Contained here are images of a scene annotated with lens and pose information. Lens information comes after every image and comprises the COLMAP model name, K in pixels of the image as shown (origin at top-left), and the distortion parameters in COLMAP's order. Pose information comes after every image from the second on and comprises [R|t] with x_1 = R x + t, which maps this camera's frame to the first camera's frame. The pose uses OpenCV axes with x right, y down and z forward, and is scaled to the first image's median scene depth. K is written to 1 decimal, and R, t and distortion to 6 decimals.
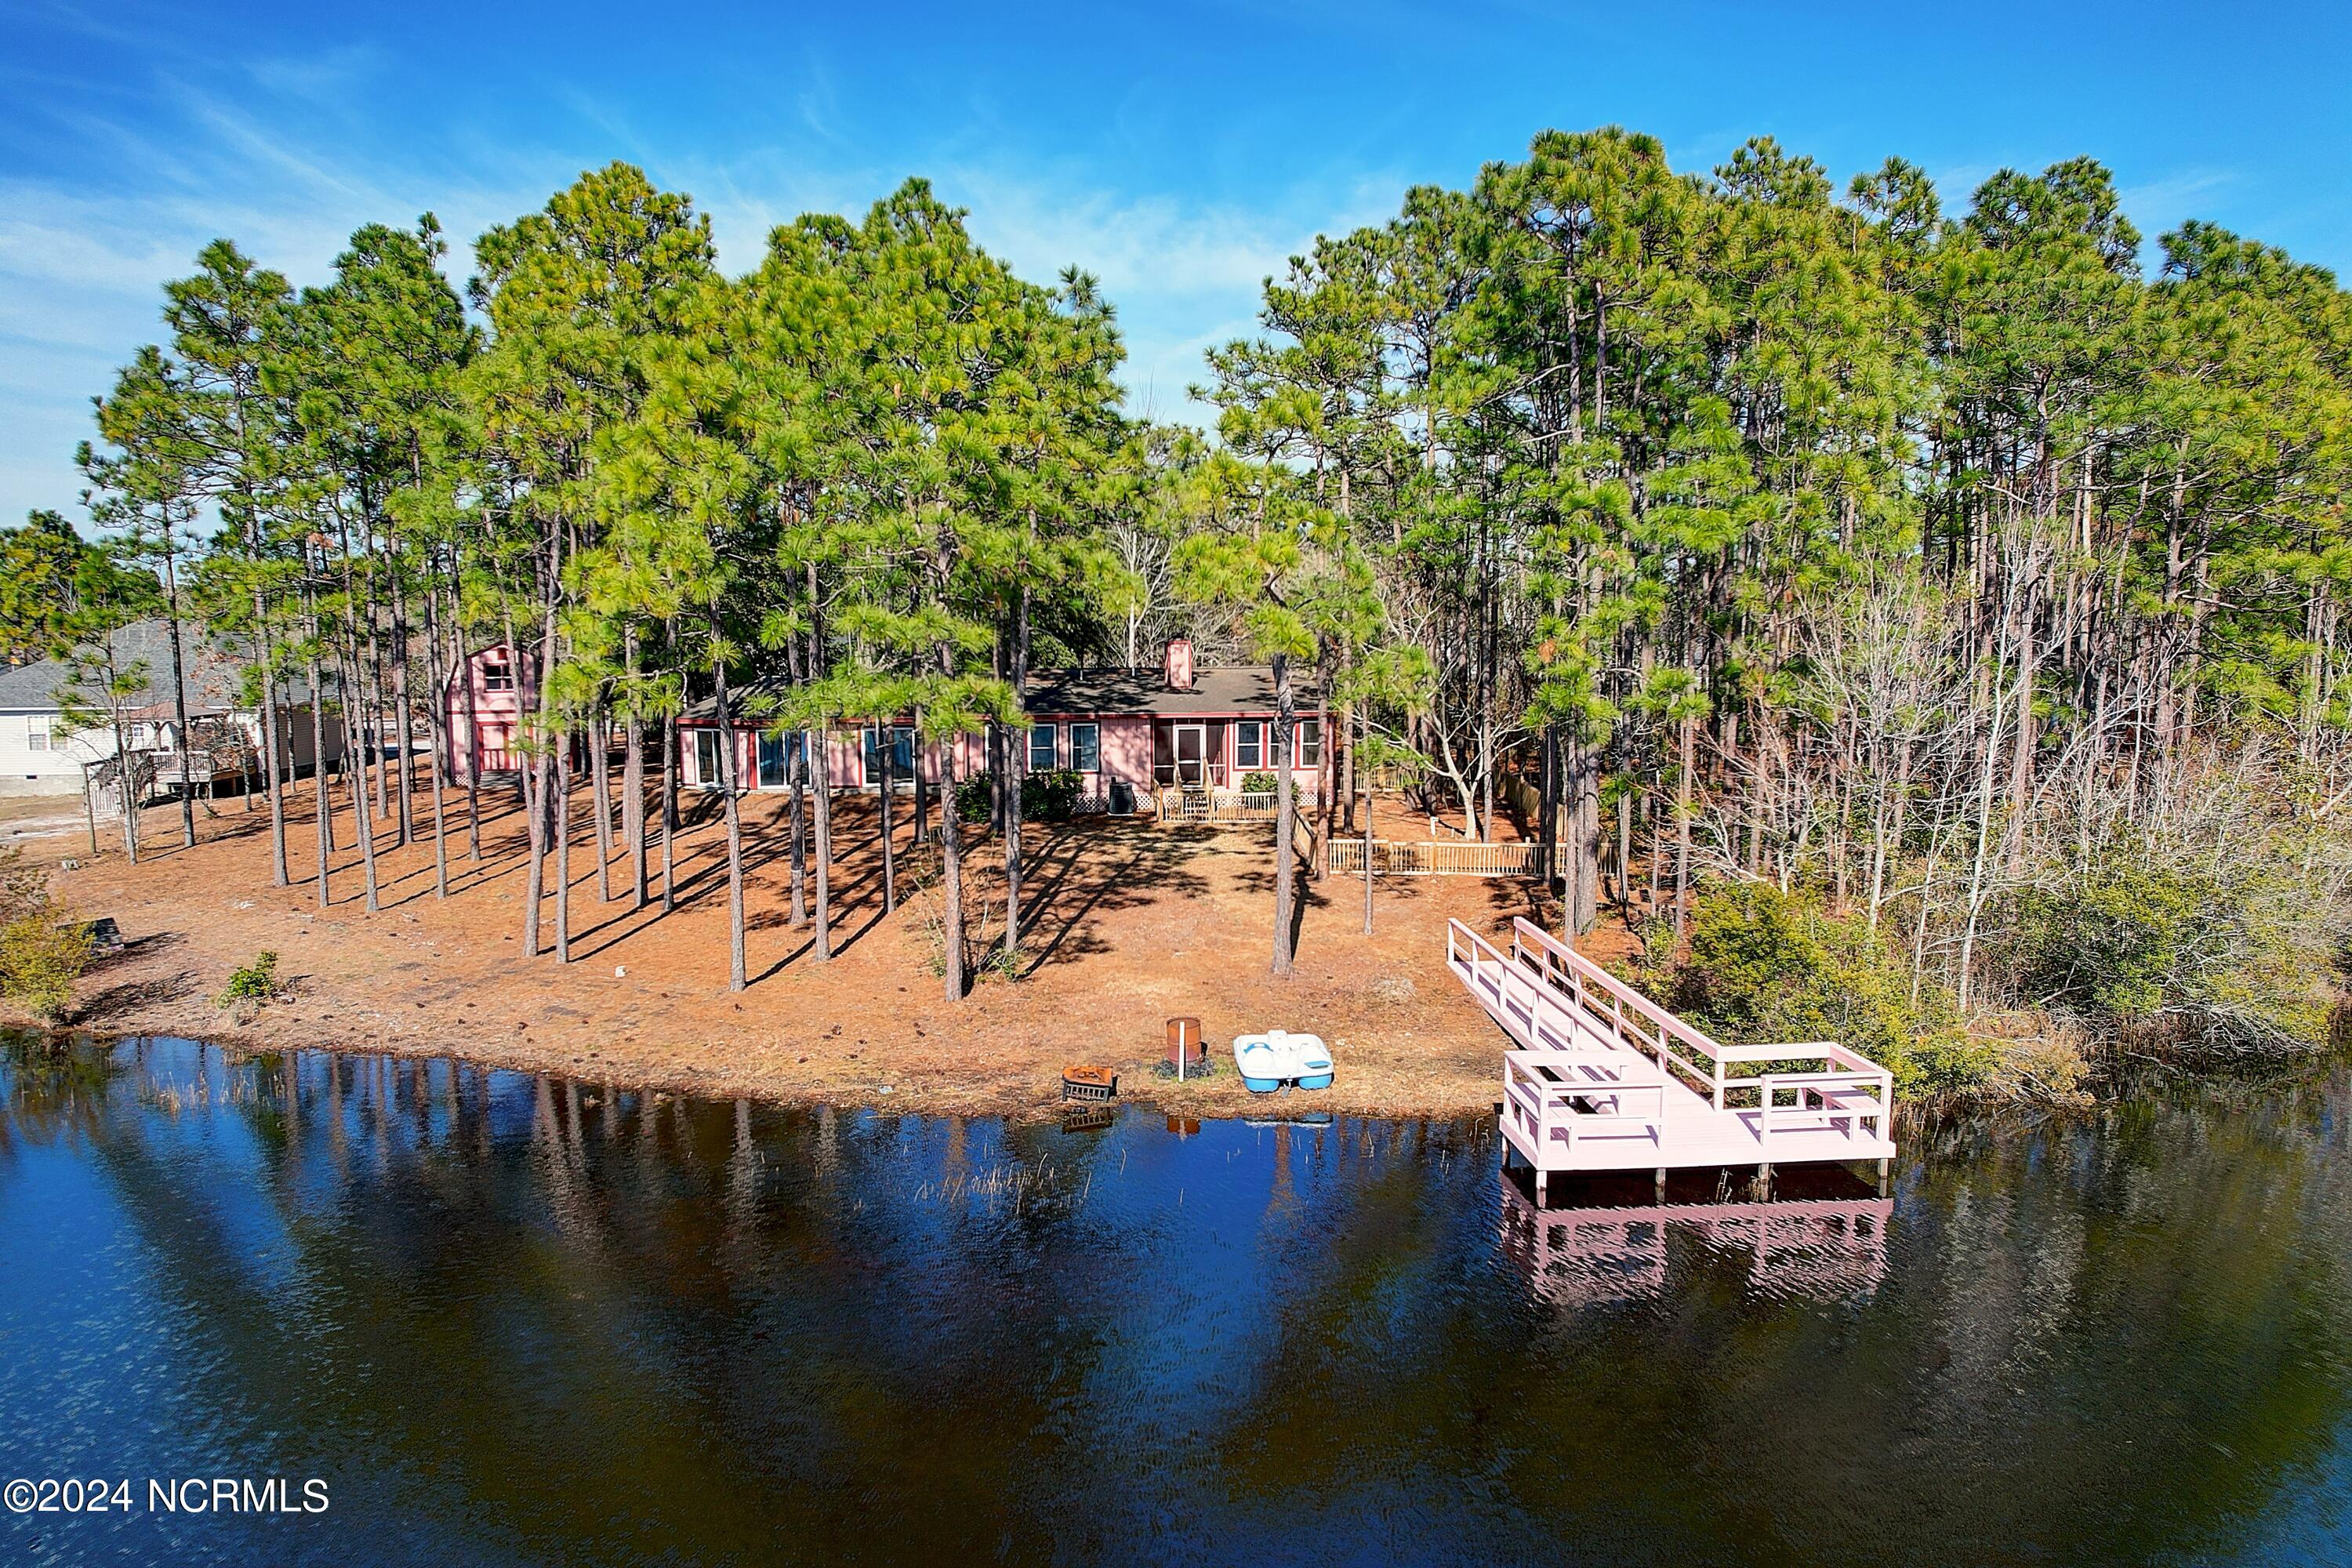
lens RADIAL K [[1500.1, 0, 1174.4], [0, 1500.1, 794.0], [0, 0, 1]] dist [-0.066312, 0.056154]
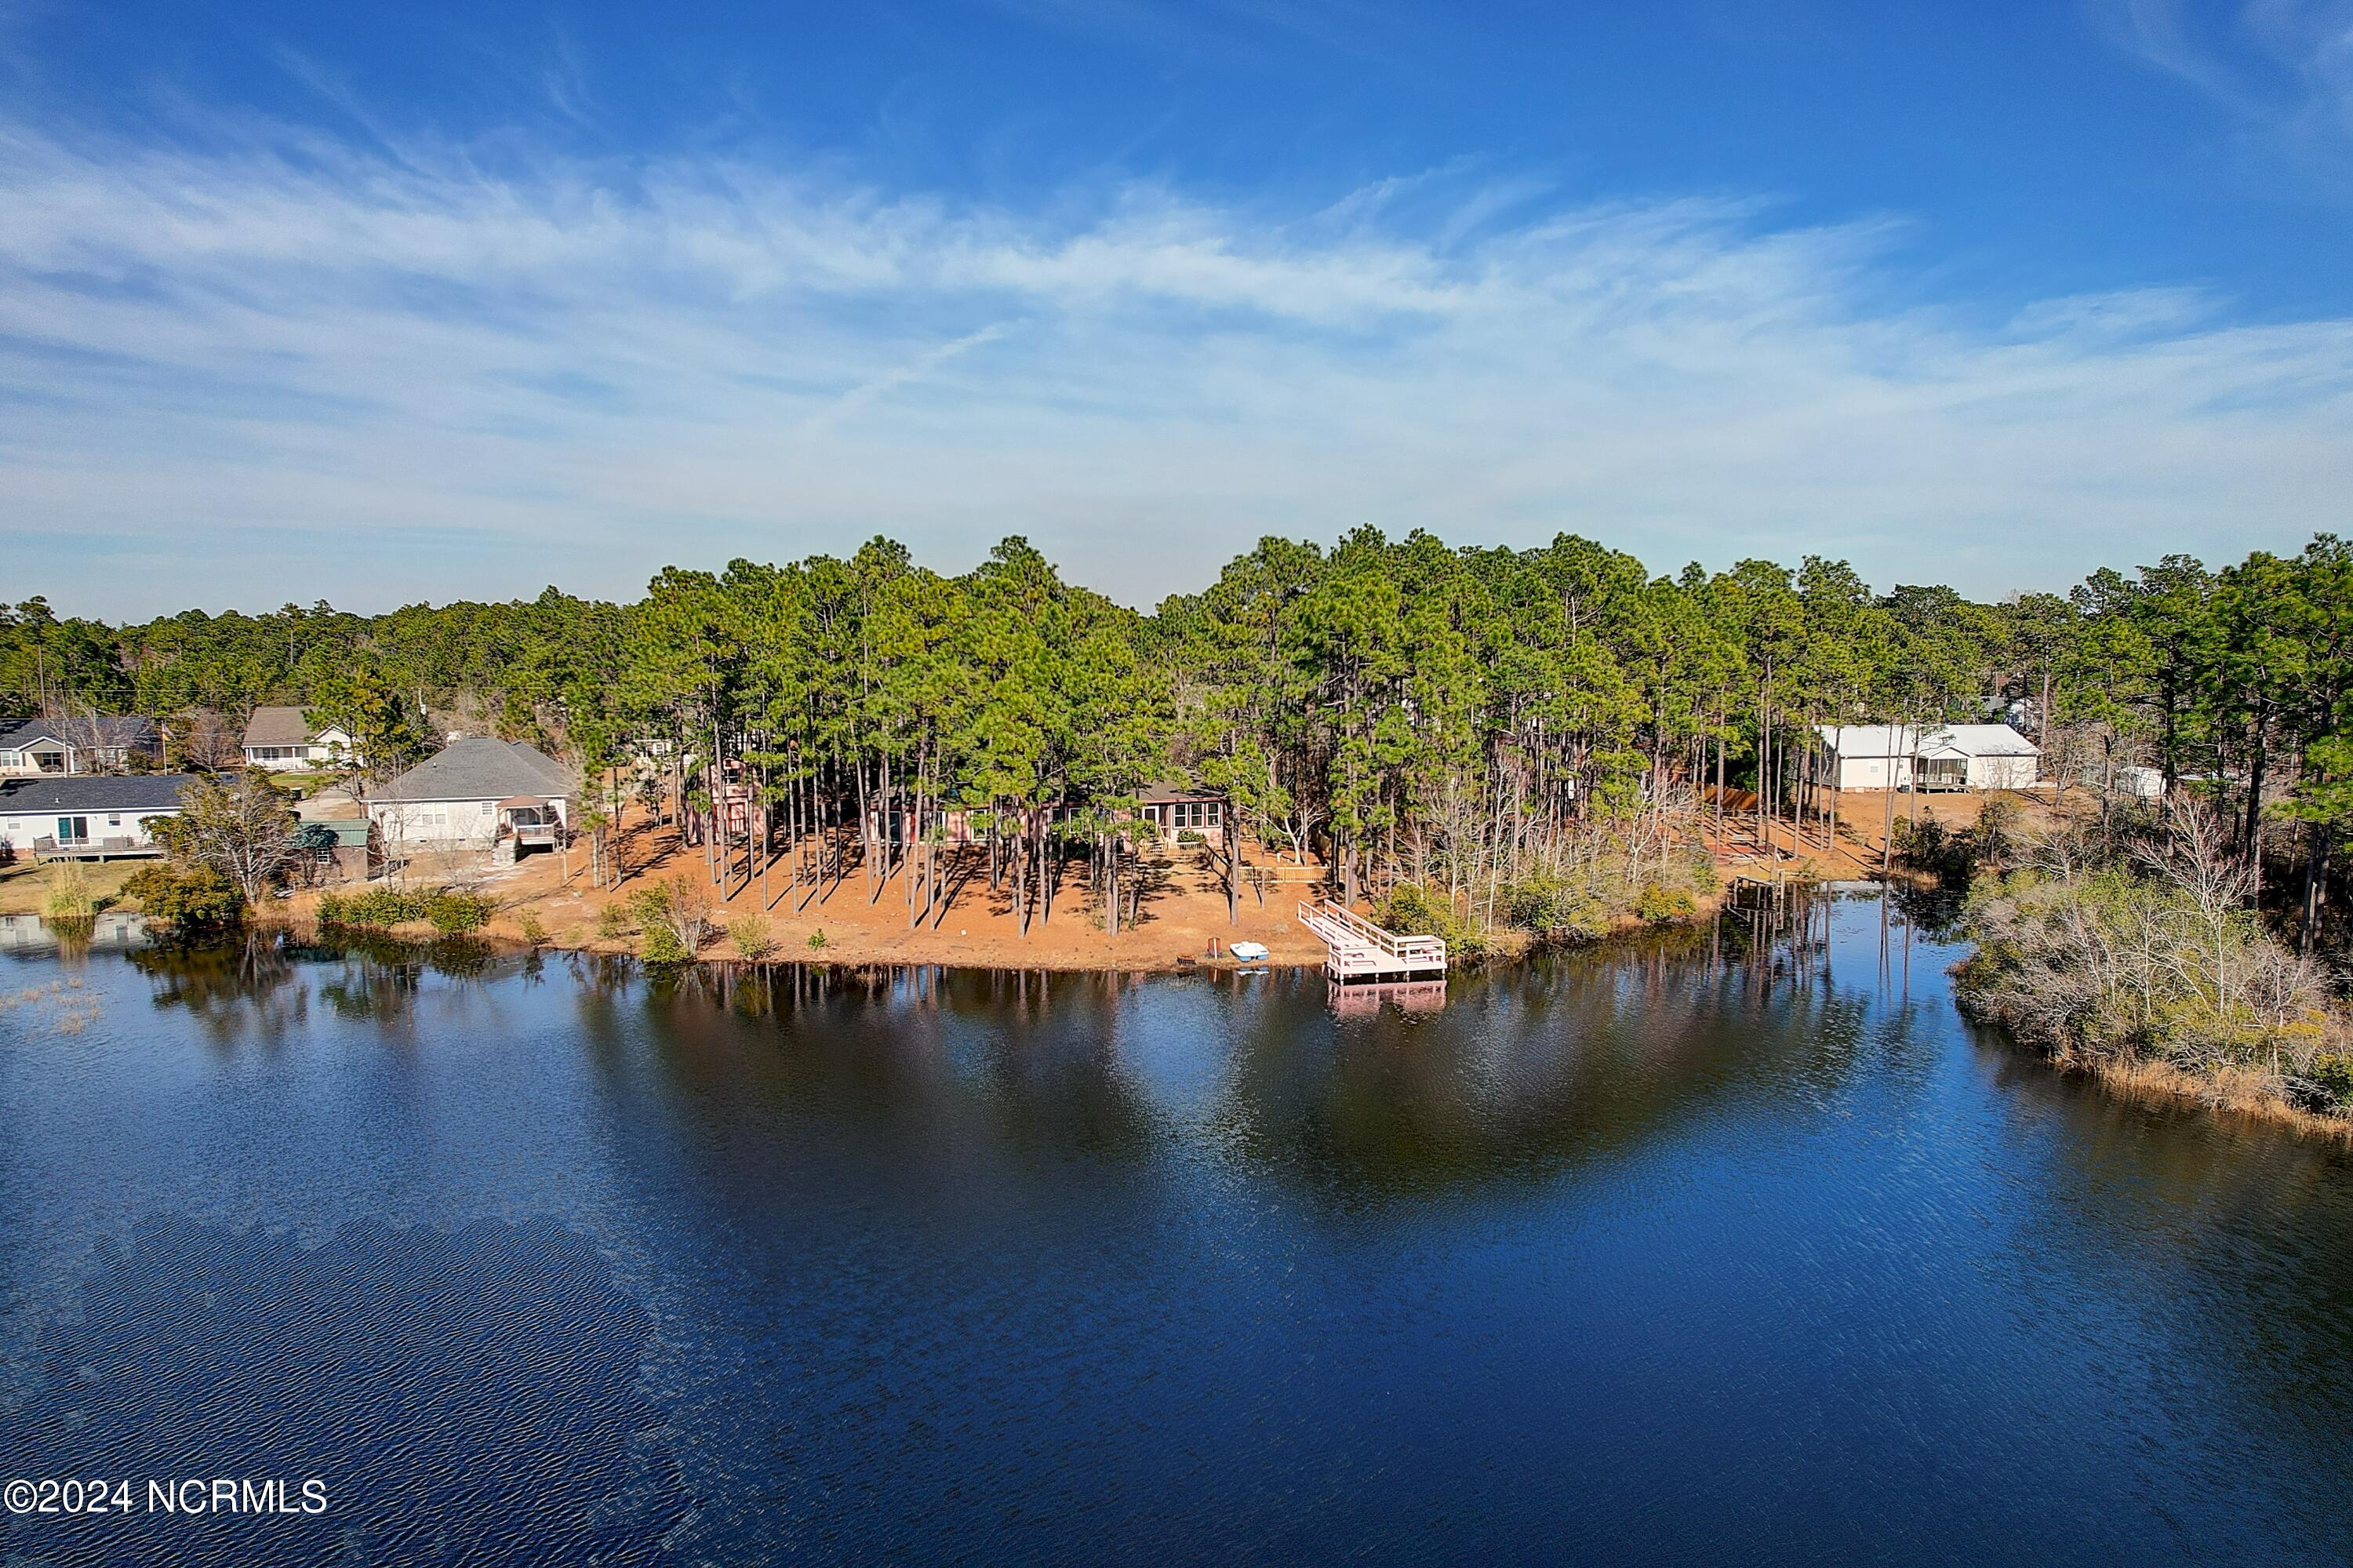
lens RADIAL K [[1500.8, 0, 1196.2], [0, 1500.8, 786.8], [0, 0, 1]] dist [-0.066312, 0.056154]
pose [[0.985835, -0.013222, 0.167198, -0.363780], [0.014030, 0.999895, -0.003650, -0.090731], [-0.167133, 0.005944, 0.985917, -1.301626]]
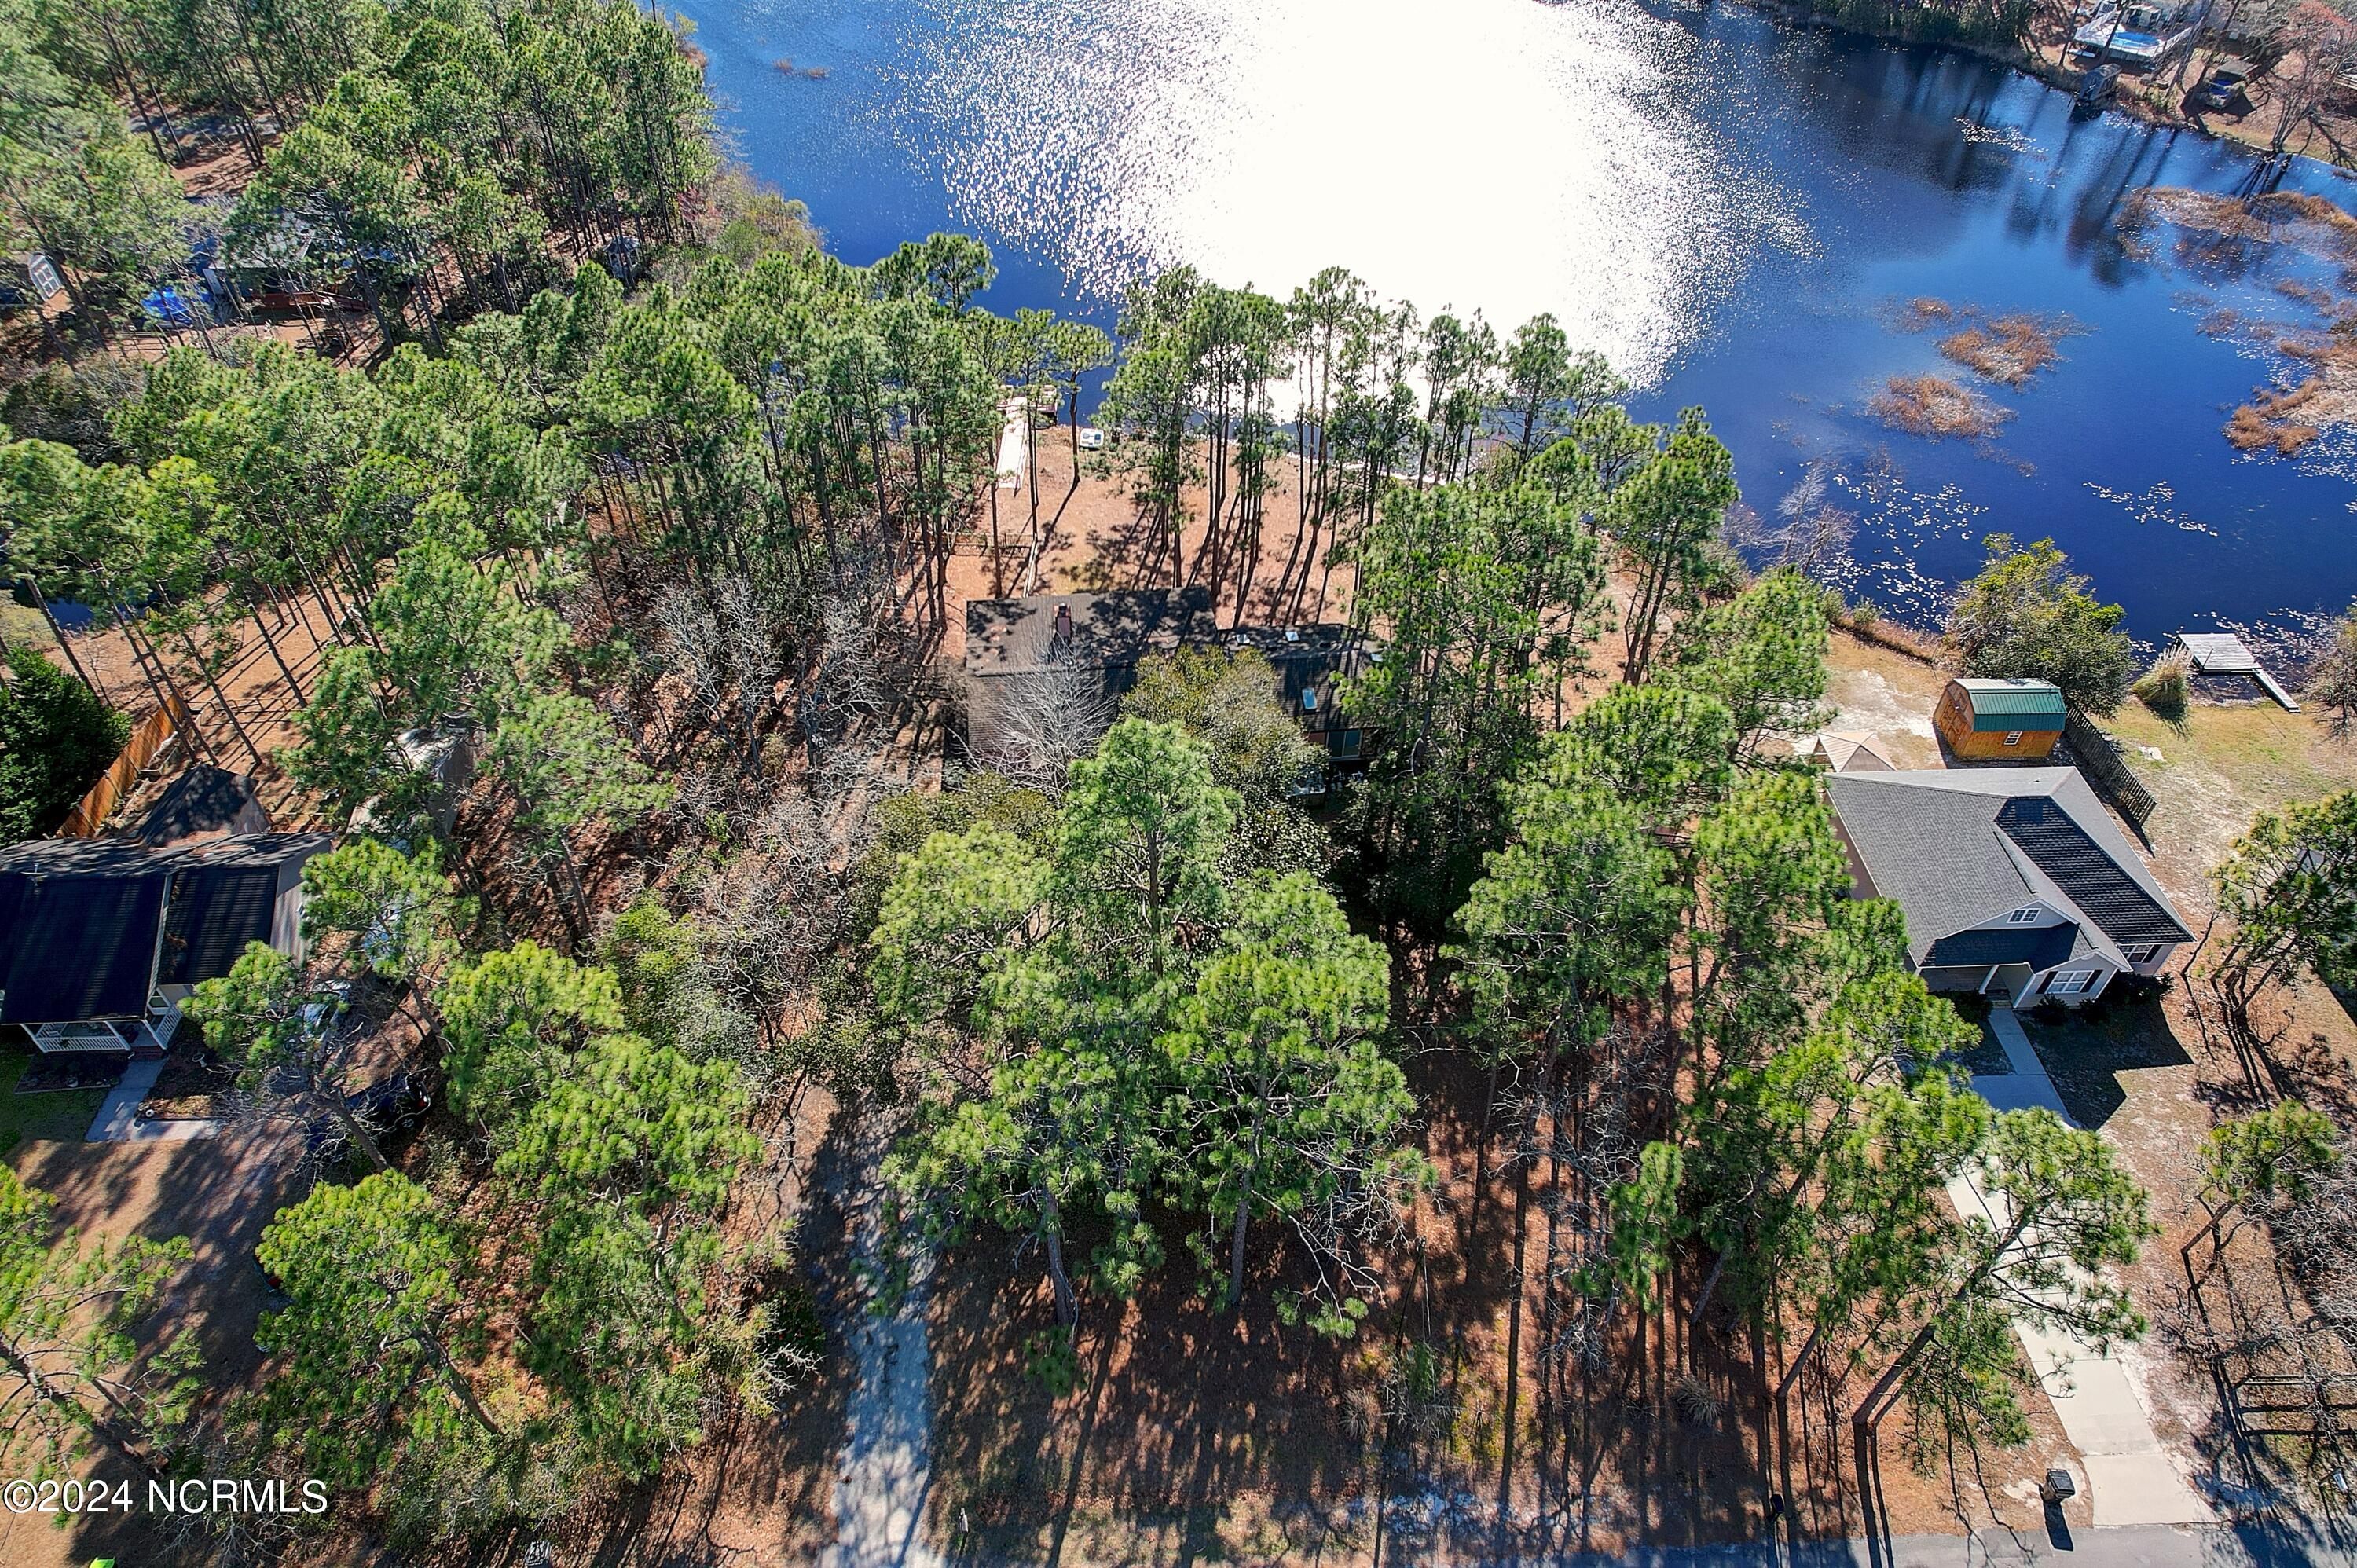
lens RADIAL K [[1503.2, 0, 1175.8], [0, 1503.2, 784.6], [0, 0, 1]] dist [-0.066312, 0.056154]
pose [[-0.998304, -0.040865, 0.041474, -0.267567], [0.005382, 0.644498, 0.764587, -1.720946], [-0.057975, 0.763514, -0.643184, 3.196177]]
